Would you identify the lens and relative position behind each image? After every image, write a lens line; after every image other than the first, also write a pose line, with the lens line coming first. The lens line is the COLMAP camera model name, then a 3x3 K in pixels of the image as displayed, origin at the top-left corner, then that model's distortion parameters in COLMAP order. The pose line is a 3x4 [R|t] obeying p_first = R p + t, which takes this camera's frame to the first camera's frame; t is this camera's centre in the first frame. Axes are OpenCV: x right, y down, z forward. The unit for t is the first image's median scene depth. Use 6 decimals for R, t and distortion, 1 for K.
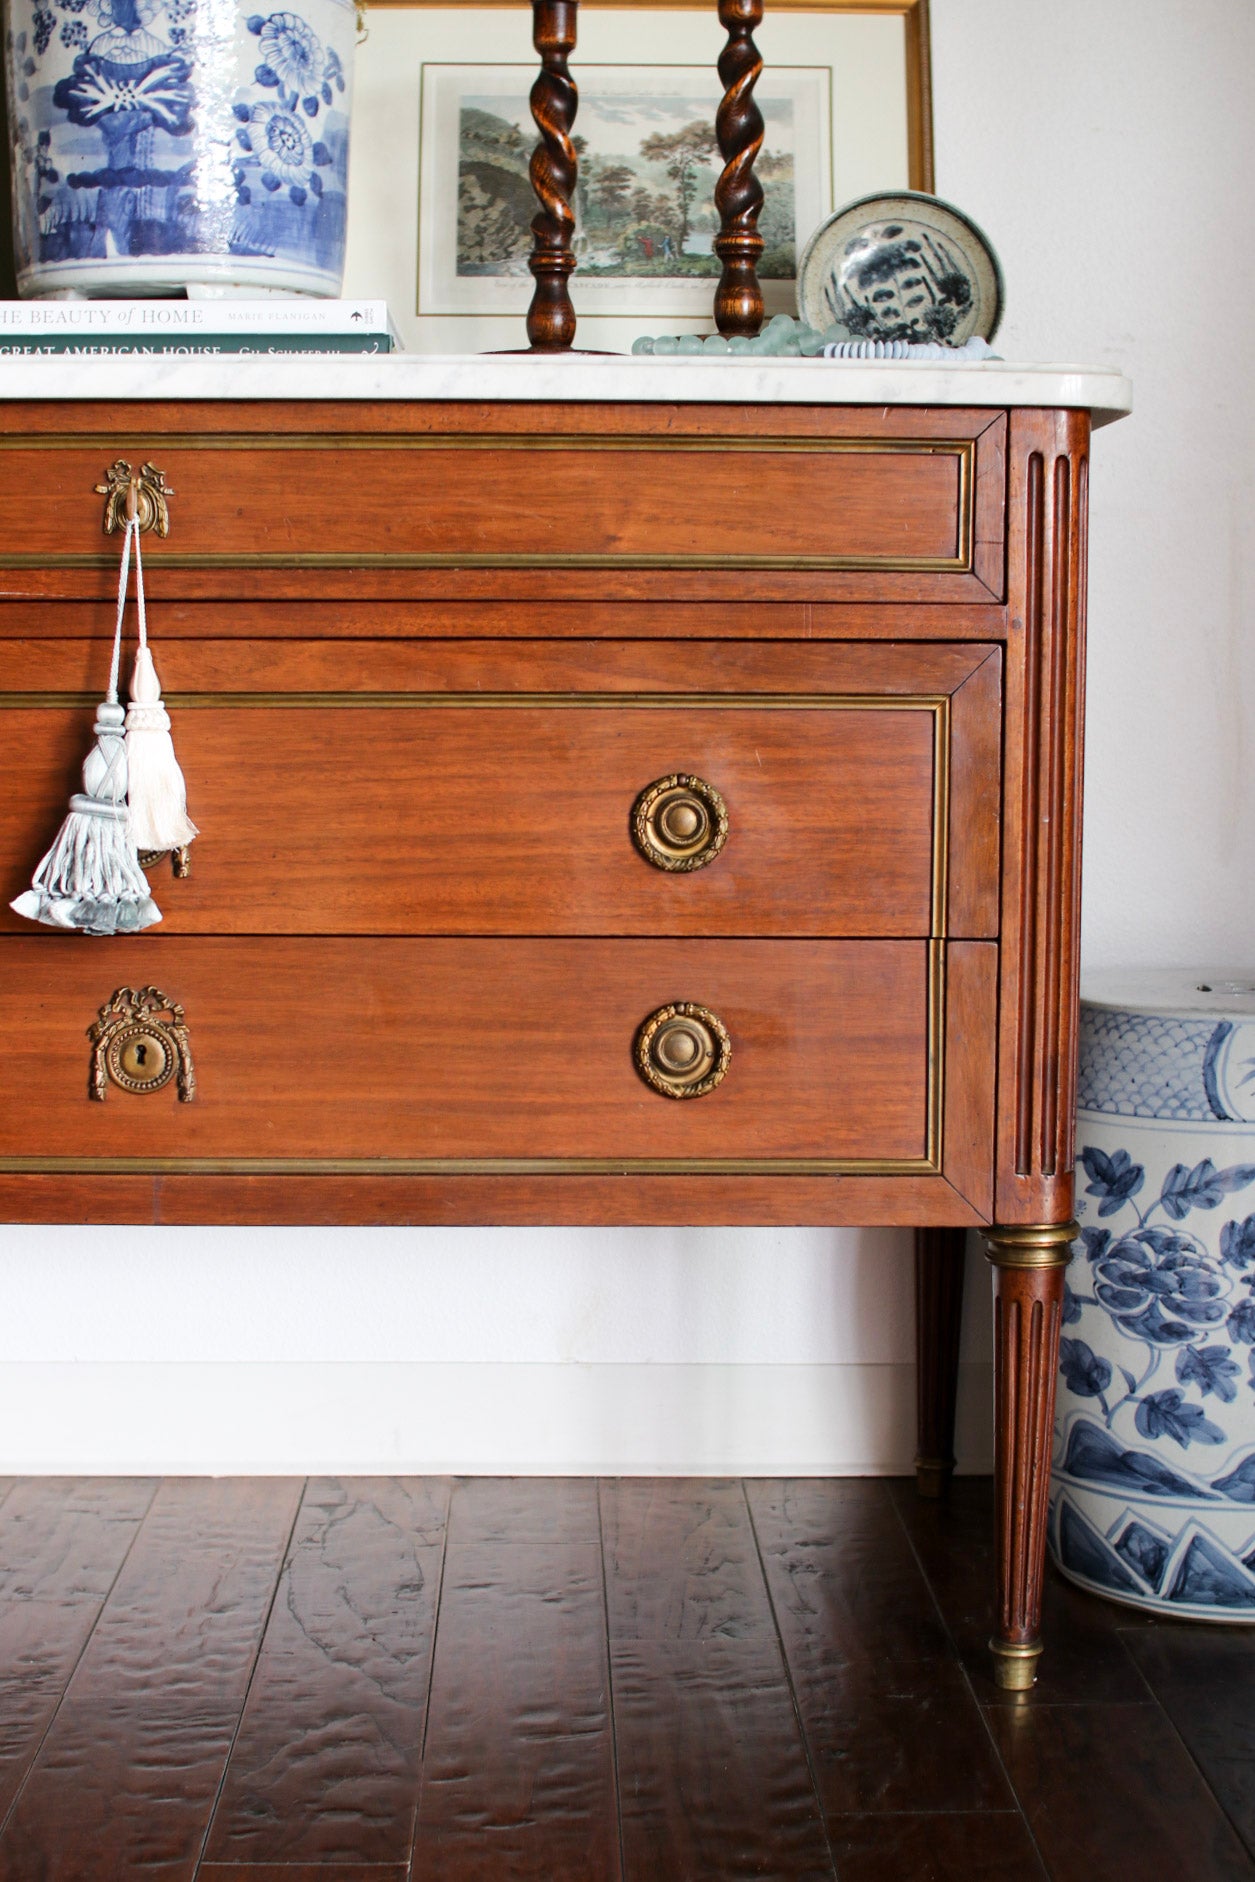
lens RADIAL K [[2667.6, 0, 627.5], [0, 2667.6, 941.0], [0, 0, 1]] dist [-0.179534, 0.263293]
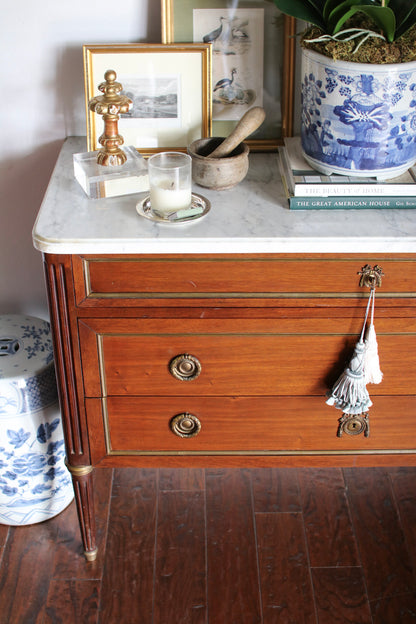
lens RADIAL K [[868.4, 0, 208.0], [0, 868.4, 312.0], [0, 0, 1]] dist [-0.183955, 0.274406]
pose [[0.999857, 0.003378, -0.016565, -0.320053], [0.004376, 0.894731, 0.446584, -0.510202], [0.016330, -0.446593, 0.894588, 0.114233]]
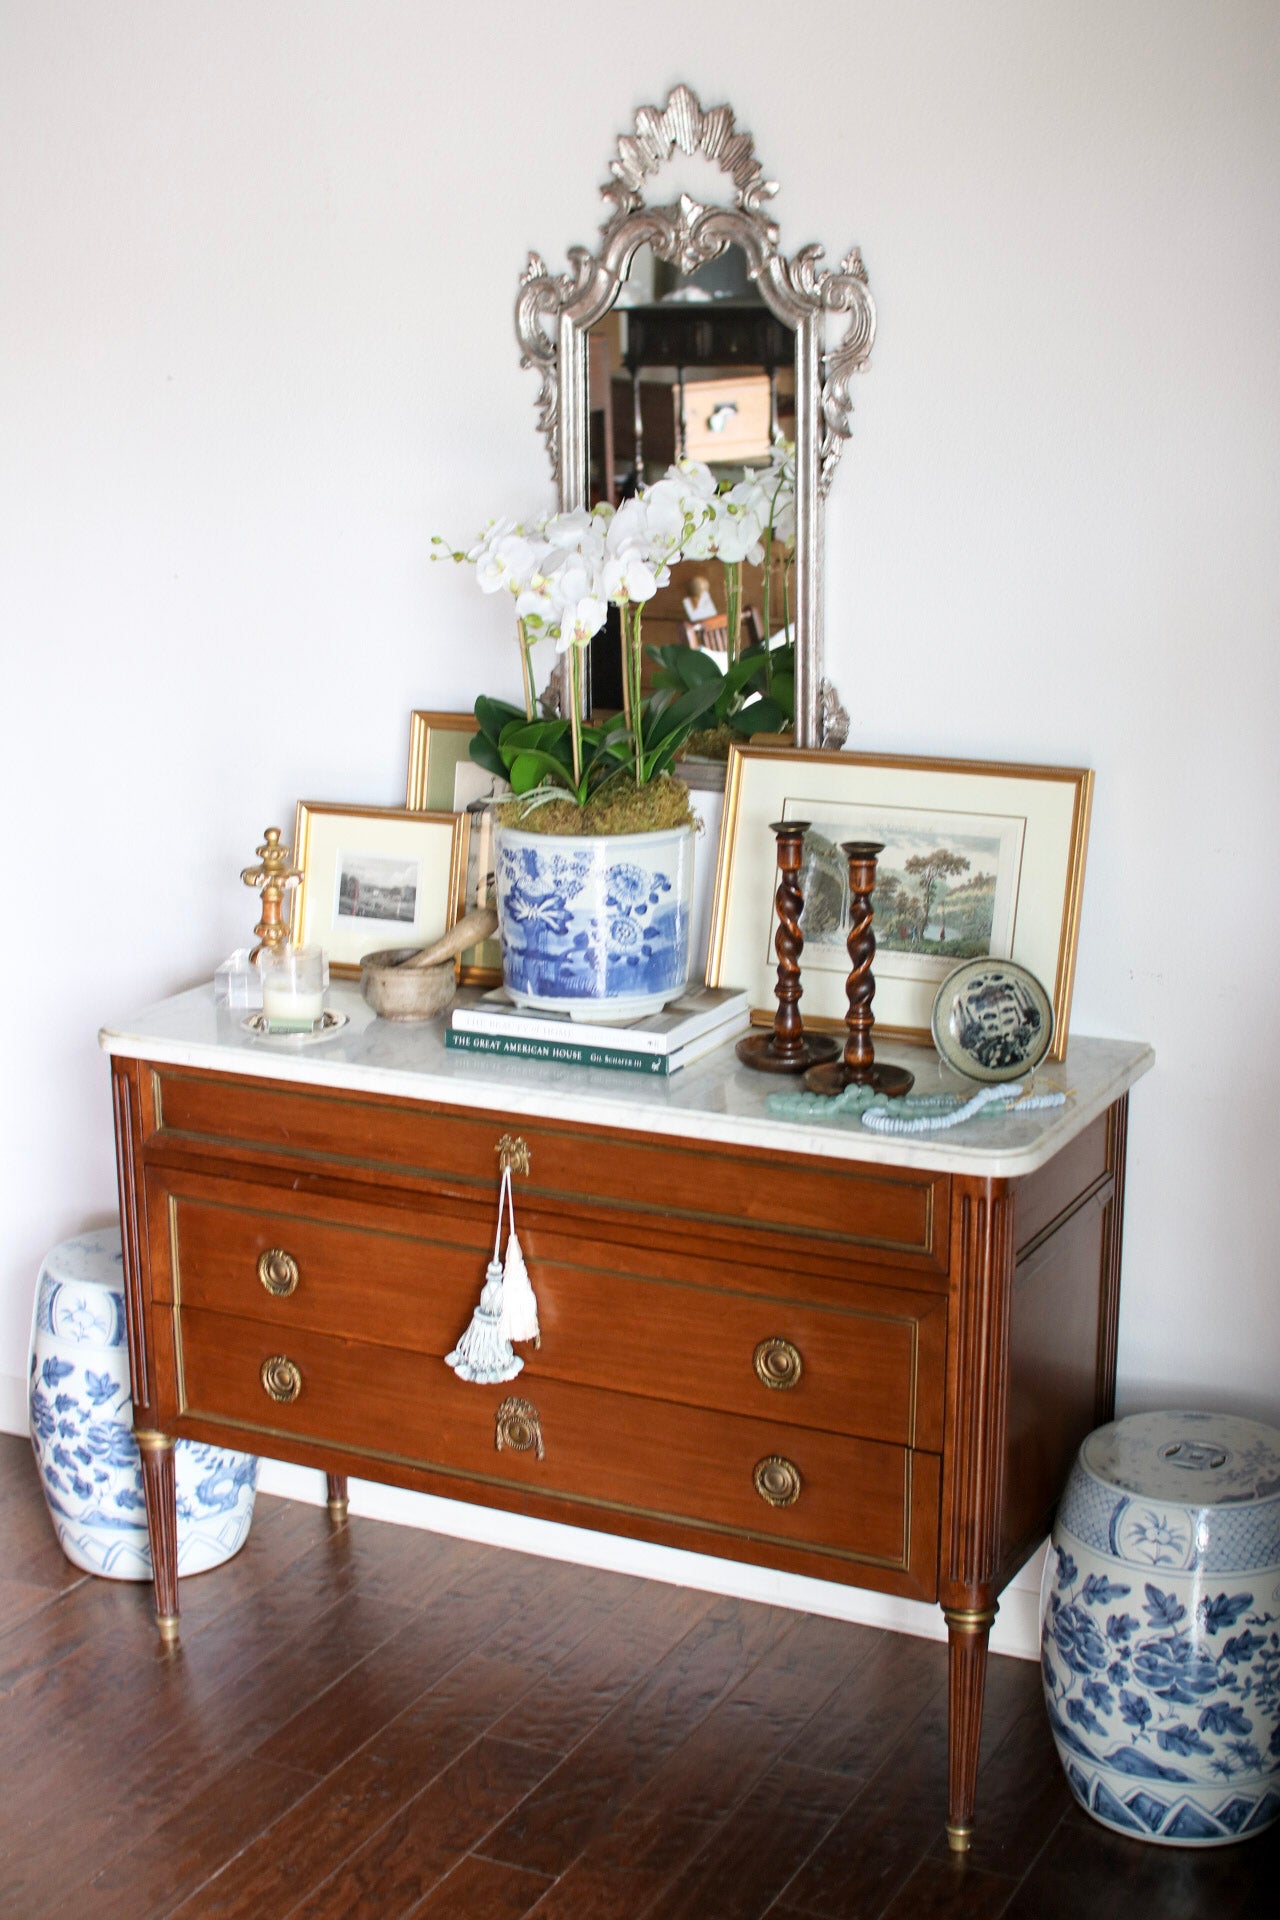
lens RADIAL K [[2671.9, 0, 640.0], [0, 2671.9, 960.0], [0, 0, 1]] dist [-0.183955, 0.274406]
pose [[0.882124, 0.097804, -0.460752, 0.687407], [-0.036222, 0.989394, 0.140671, -0.524253], [0.469623, -0.107400, 0.876310, -0.552414]]
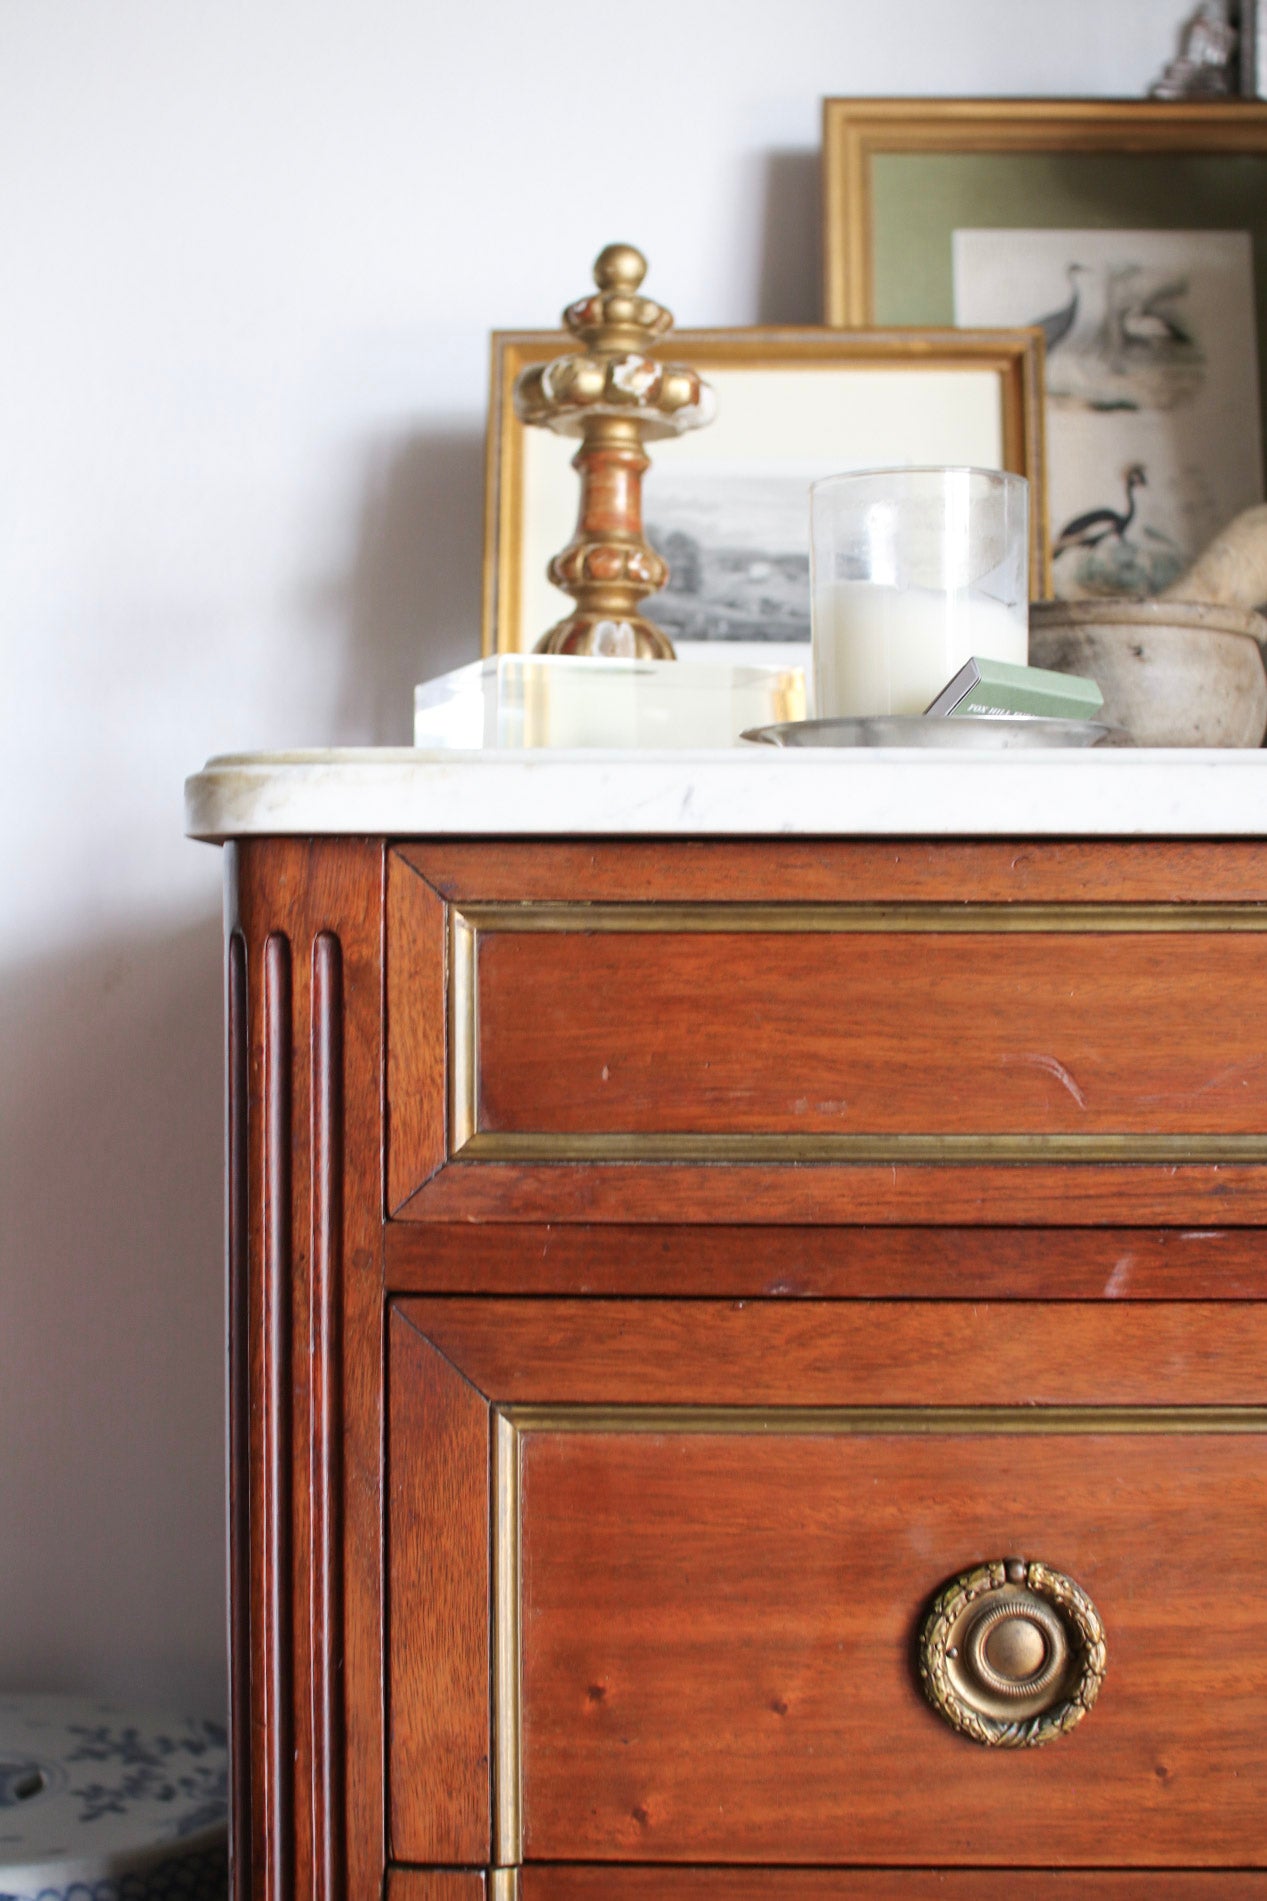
lens RADIAL K [[2676.2, 0, 633.5], [0, 2676.2, 950.5], [0, 0, 1]] dist [-0.178648, 0.207331]
pose [[0.997835, -0.005091, -0.065575, -0.394695], [-0.002317, 0.993659, -0.112412, -0.113860], [0.065732, 0.112320, 0.991496, 0.434523]]
